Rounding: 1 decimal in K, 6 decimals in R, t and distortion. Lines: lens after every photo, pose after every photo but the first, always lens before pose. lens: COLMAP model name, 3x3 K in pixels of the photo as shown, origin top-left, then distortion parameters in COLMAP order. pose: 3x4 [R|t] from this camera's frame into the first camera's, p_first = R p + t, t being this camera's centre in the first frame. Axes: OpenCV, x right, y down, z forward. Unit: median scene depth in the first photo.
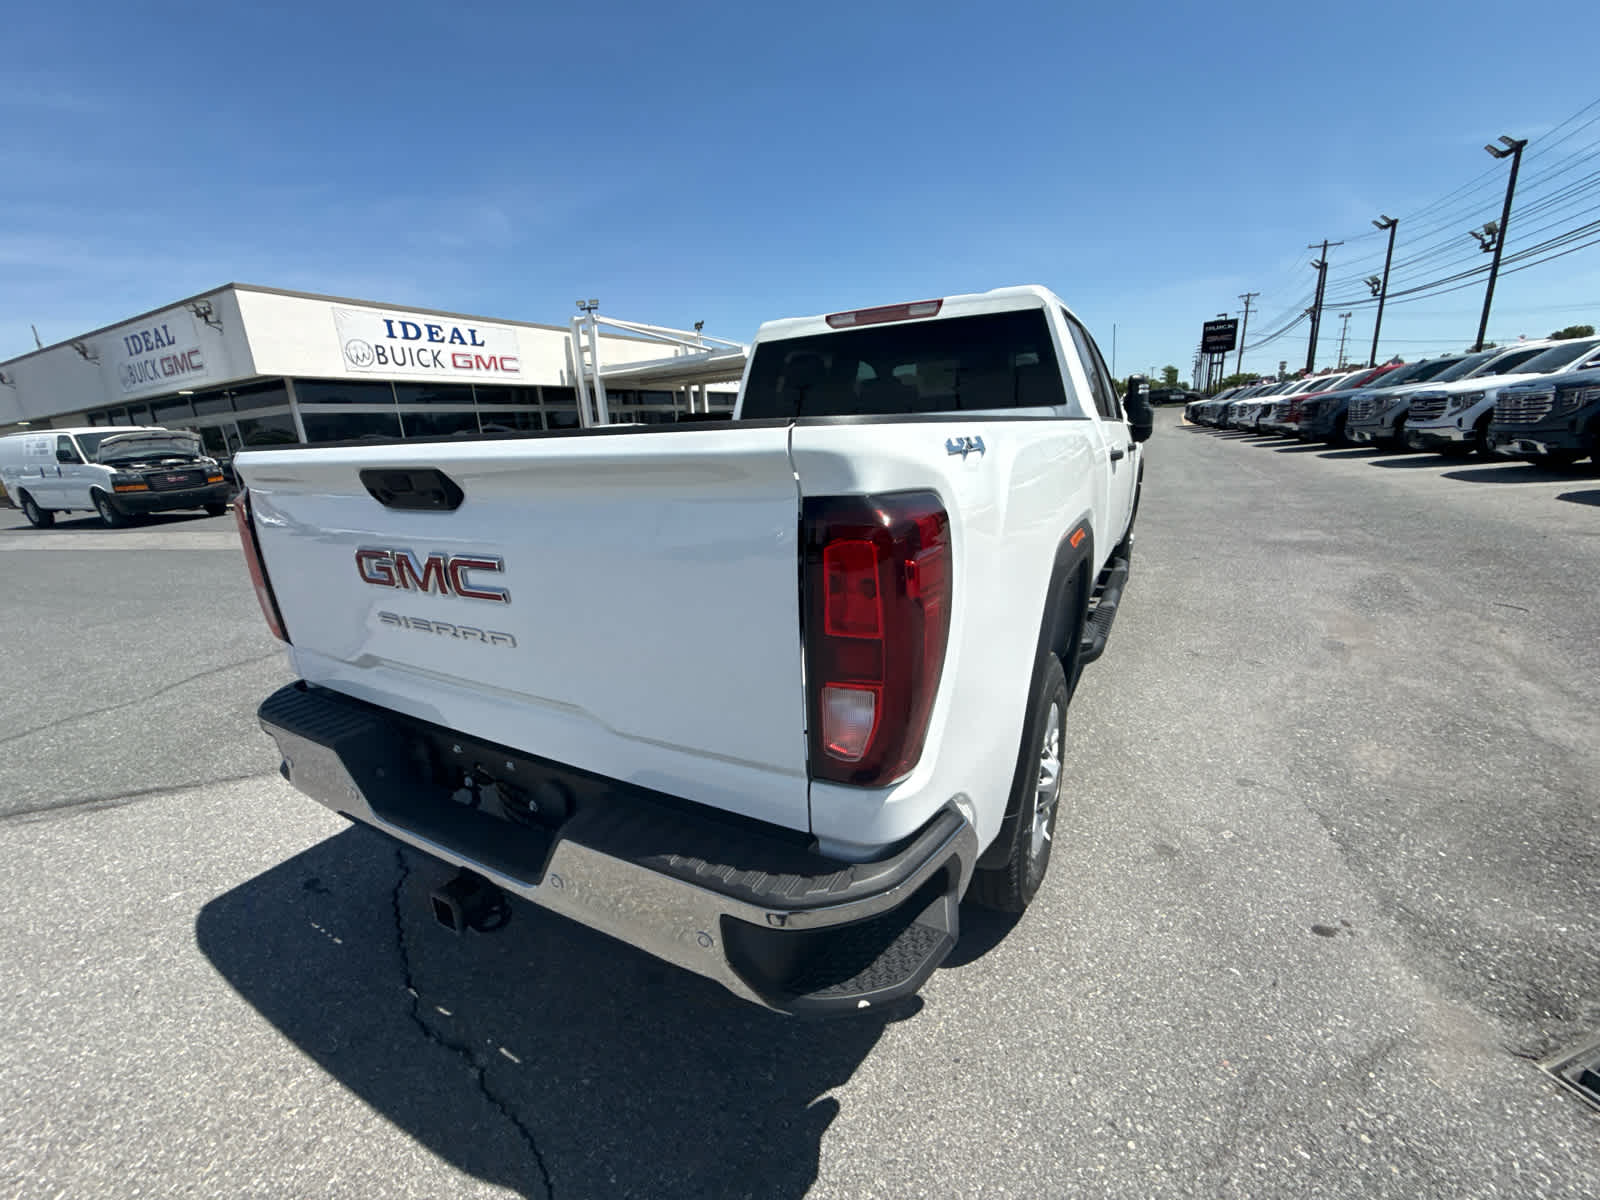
lens RADIAL K [[638.3, 0, 802.8], [0, 638.3, 605.7], [0, 0, 1]] dist [-0.000968, 0.000493]
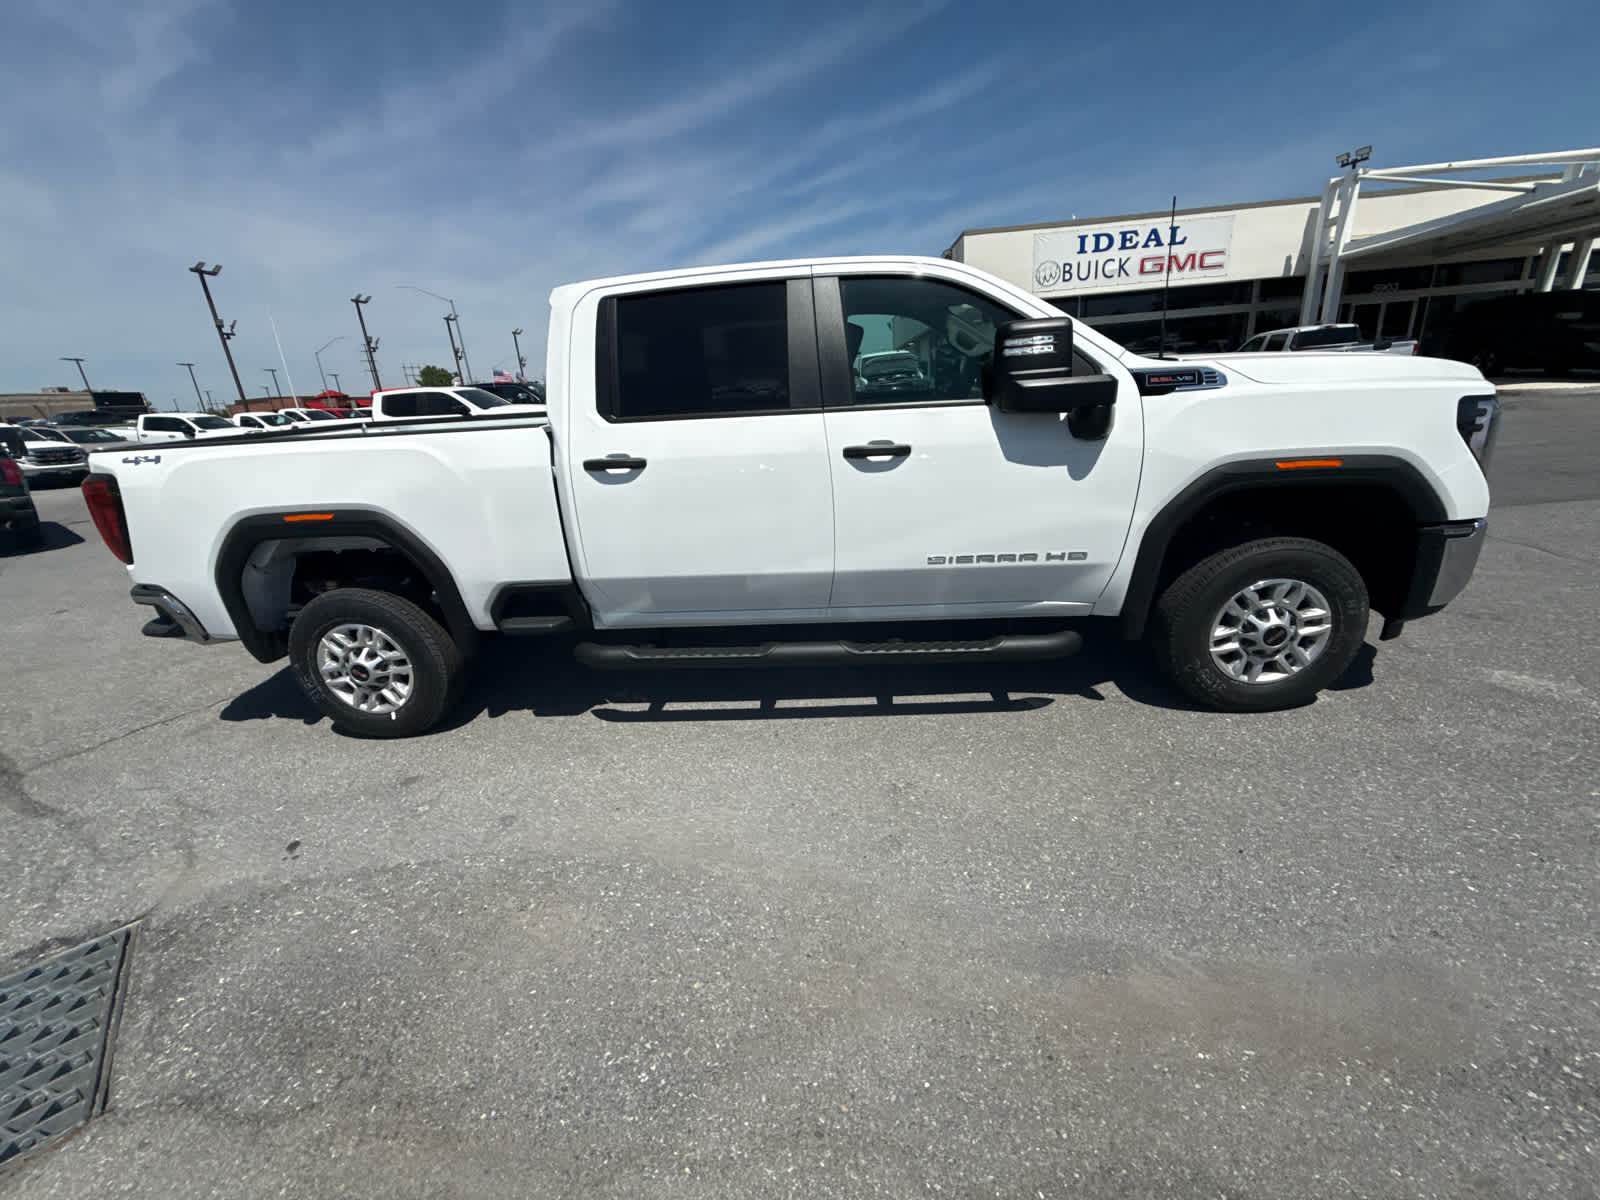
lens RADIAL K [[638.3, 0, 802.8], [0, 638.3, 601.3], [0, 0, 1]] dist [-0.000968, 0.000493]
pose [[0.421111, 0.315064, -0.850529, 0.315206], [-0.192301, 0.947425, 0.255747, -0.073470], [0.886389, 0.055860, 0.459558, 0.183250]]
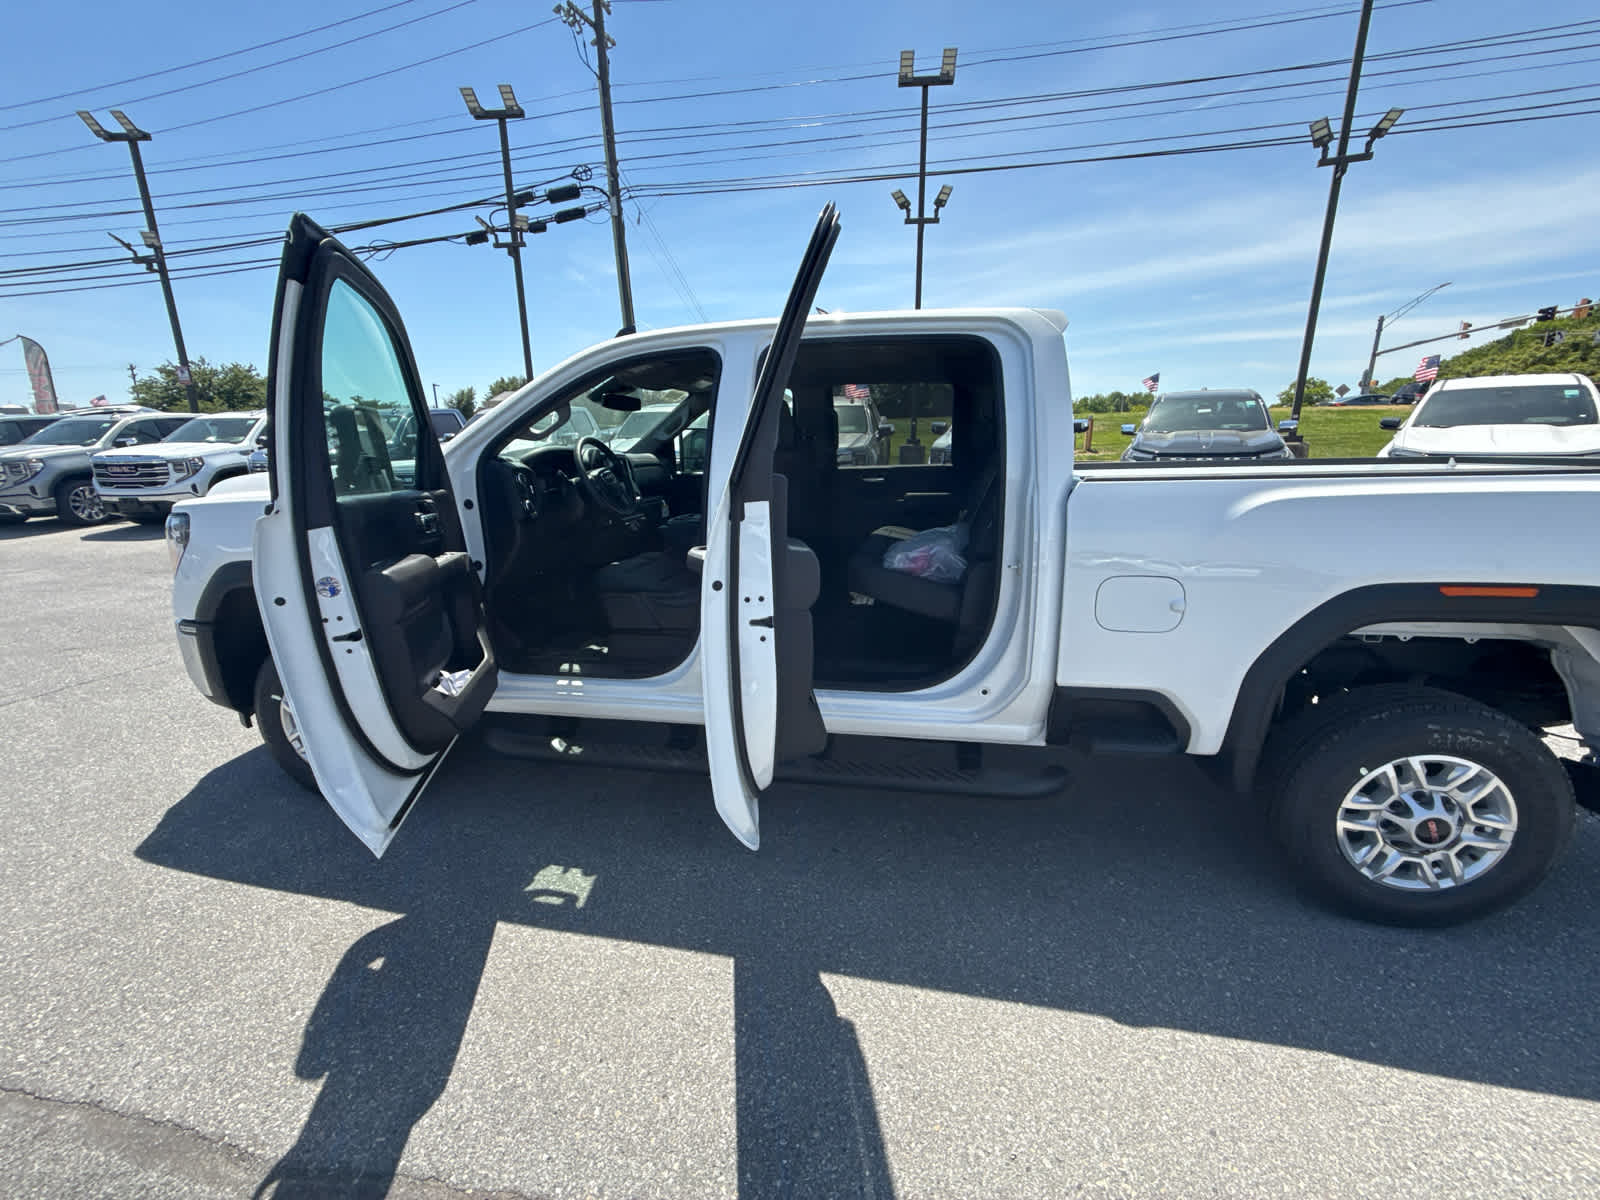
lens RADIAL K [[638.3, 0, 805.3], [0, 638.3, 600.3], [0, 0, 1]] dist [-0.000968, 0.000493]
pose [[-0.313464, -0.169512, 0.934348, -0.159819], [0.280067, 0.923668, 0.261534, -0.103599], [-0.907361, 0.343661, -0.242062, 0.374903]]
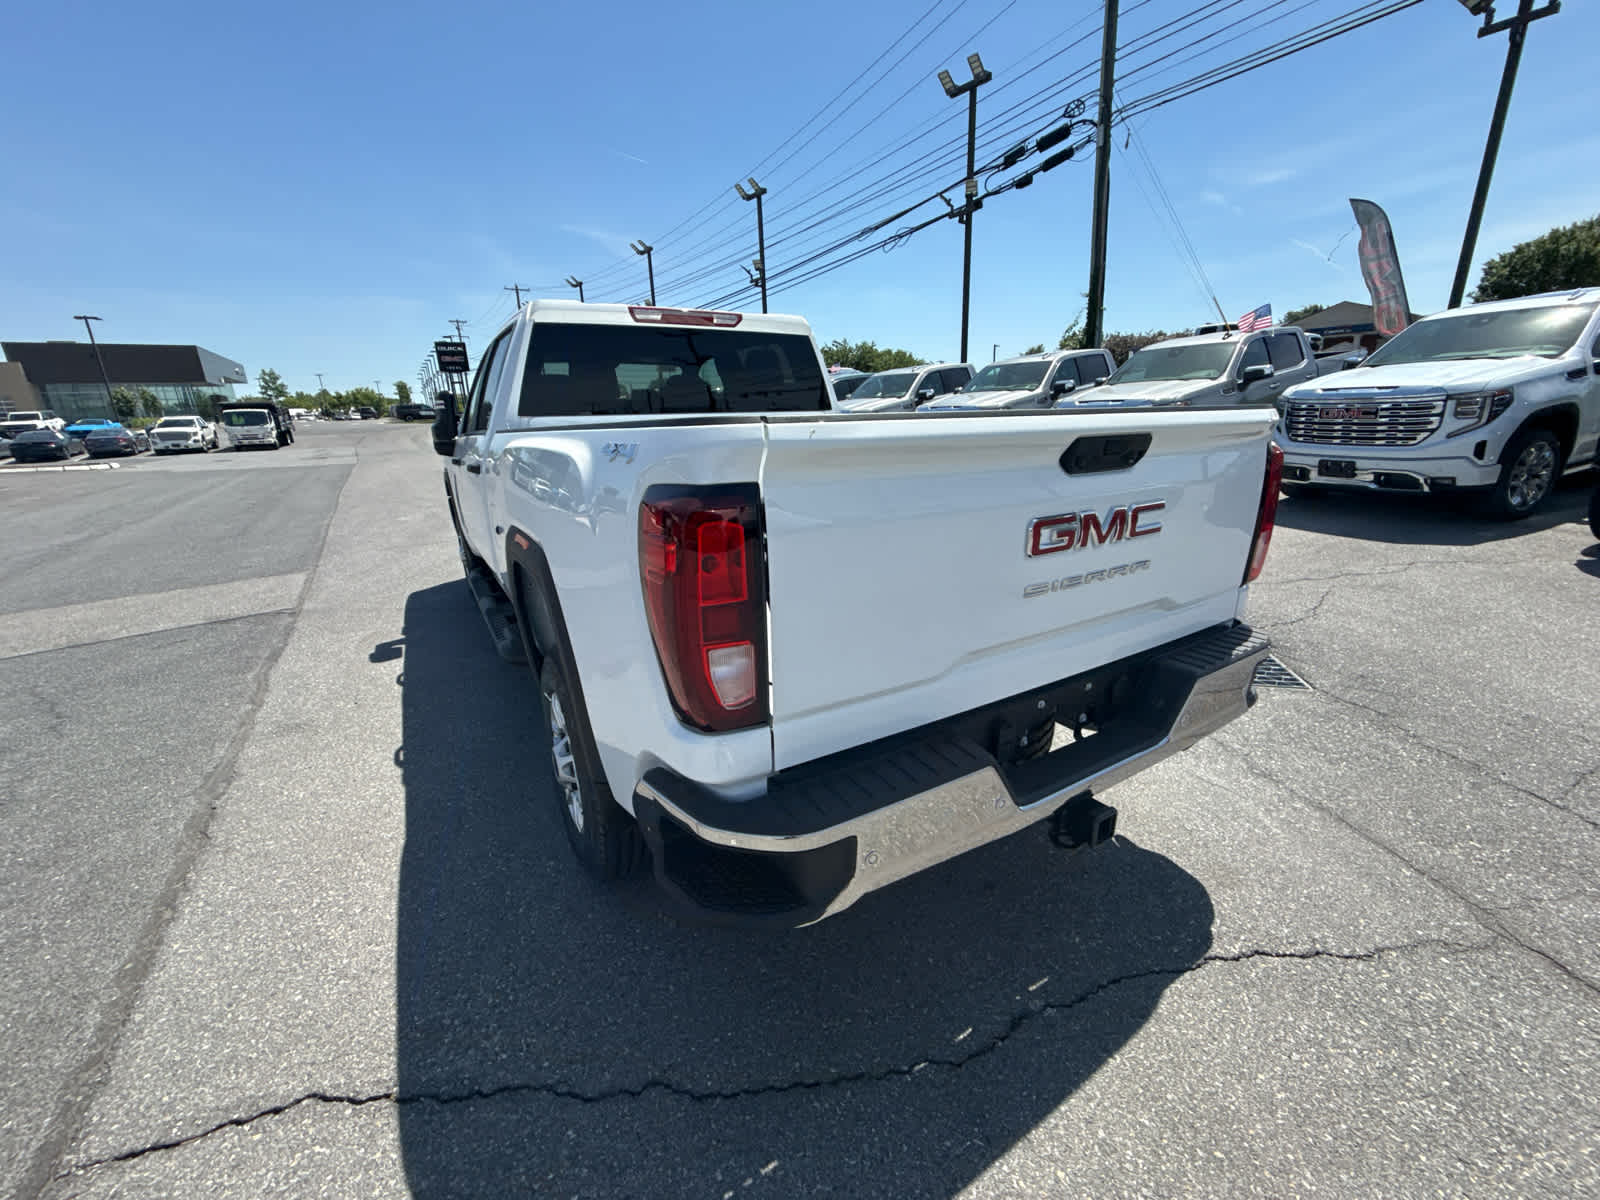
lens RADIAL K [[638.3, 0, 802.0], [0, 638.3, 606.2], [0, 0, 1]] dist [-0.000968, 0.000493]
pose [[0.492120, -0.215994, 0.843306, -0.172335], [0.235817, 0.965586, 0.109701, -0.015519], [-0.837979, 0.144880, 0.526119, 0.081033]]
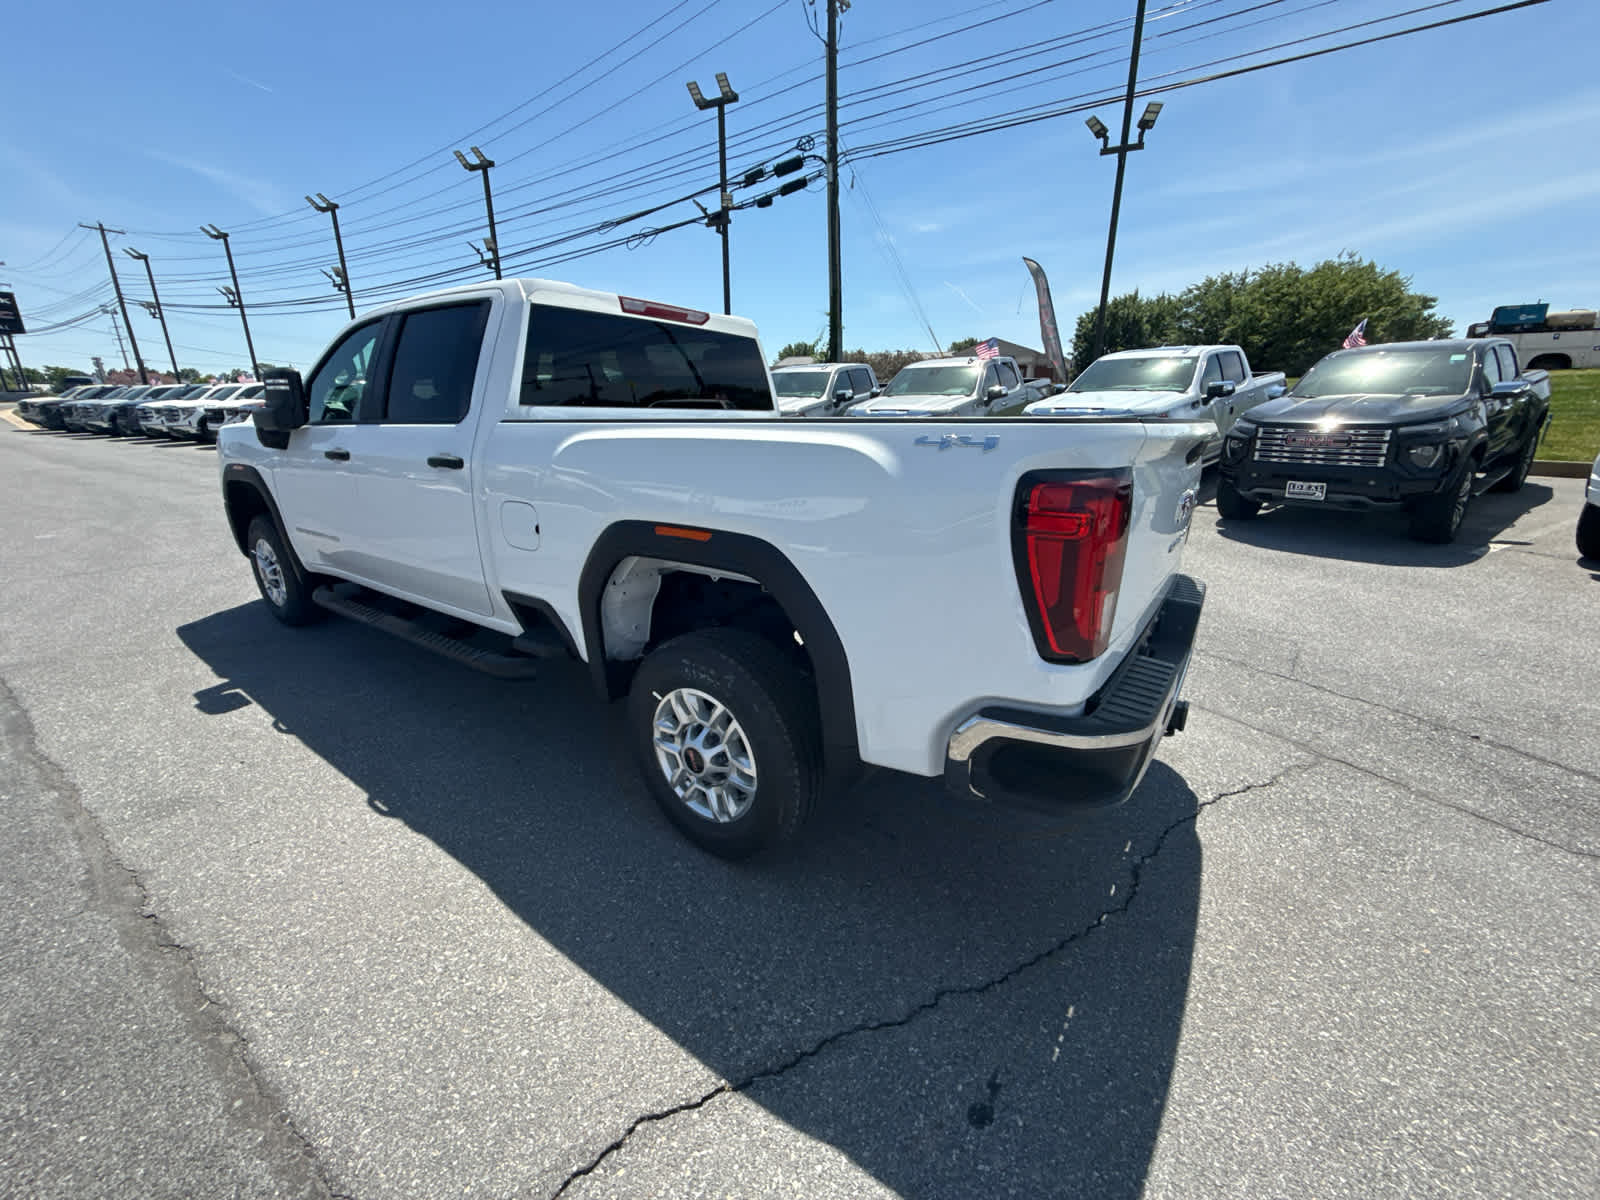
lens RADIAL K [[638.3, 0, 802.0], [0, 638.3, 606.4], [0, 0, 1]] dist [-0.000968, 0.000493]
pose [[0.106551, -0.239312, 0.965079, -0.218146], [0.253080, 0.945165, 0.206432, -0.036408], [-0.961560, 0.222247, 0.161273, 0.163560]]
